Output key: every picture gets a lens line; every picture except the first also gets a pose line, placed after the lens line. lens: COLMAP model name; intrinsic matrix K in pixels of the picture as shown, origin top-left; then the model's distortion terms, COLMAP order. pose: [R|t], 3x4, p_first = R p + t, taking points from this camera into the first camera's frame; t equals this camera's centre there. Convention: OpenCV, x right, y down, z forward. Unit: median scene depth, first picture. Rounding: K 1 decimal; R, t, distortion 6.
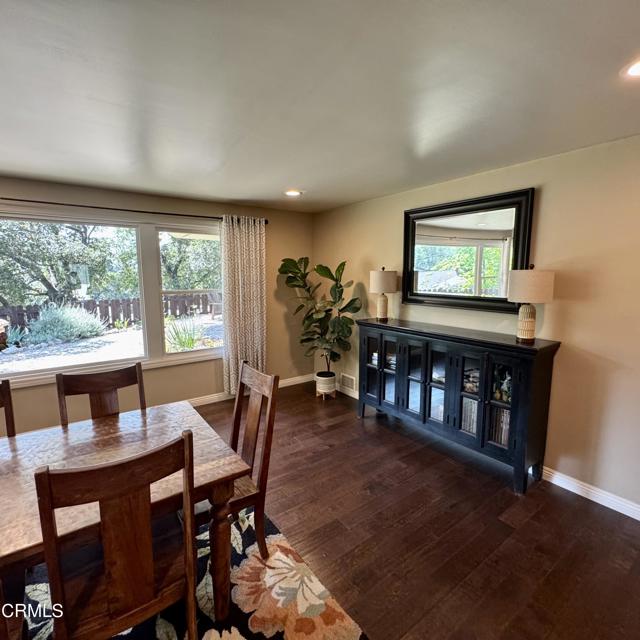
lens RADIAL K [[342.5, 0, 320.4], [0, 342.5, 319.2], [0, 0, 1]] dist [-0.000398, 0.000339]
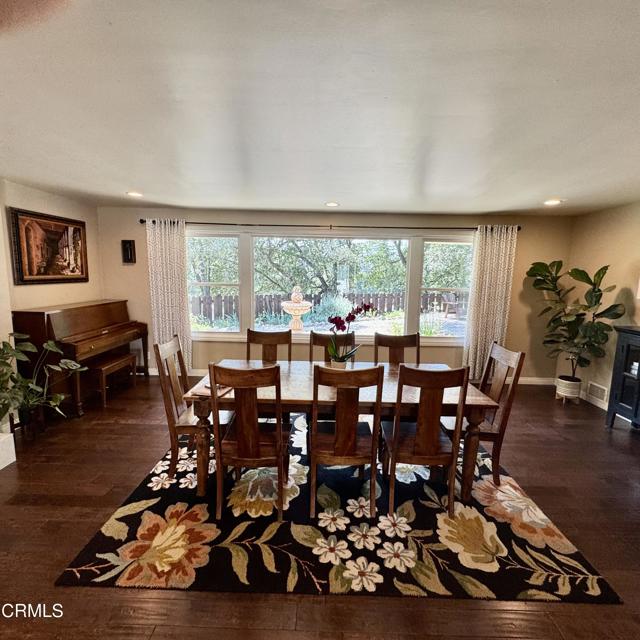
lens RADIAL K [[342.5, 0, 320.2], [0, 342.5, 320.7], [0, 0, 1]] dist [-0.000398, 0.000339]
pose [[0.801024, 0.099009, -0.590388, 0.006700], [-0.097174, 0.994653, 0.034962, 0.031065], [0.590693, 0.029365, 0.806362, -0.247015]]
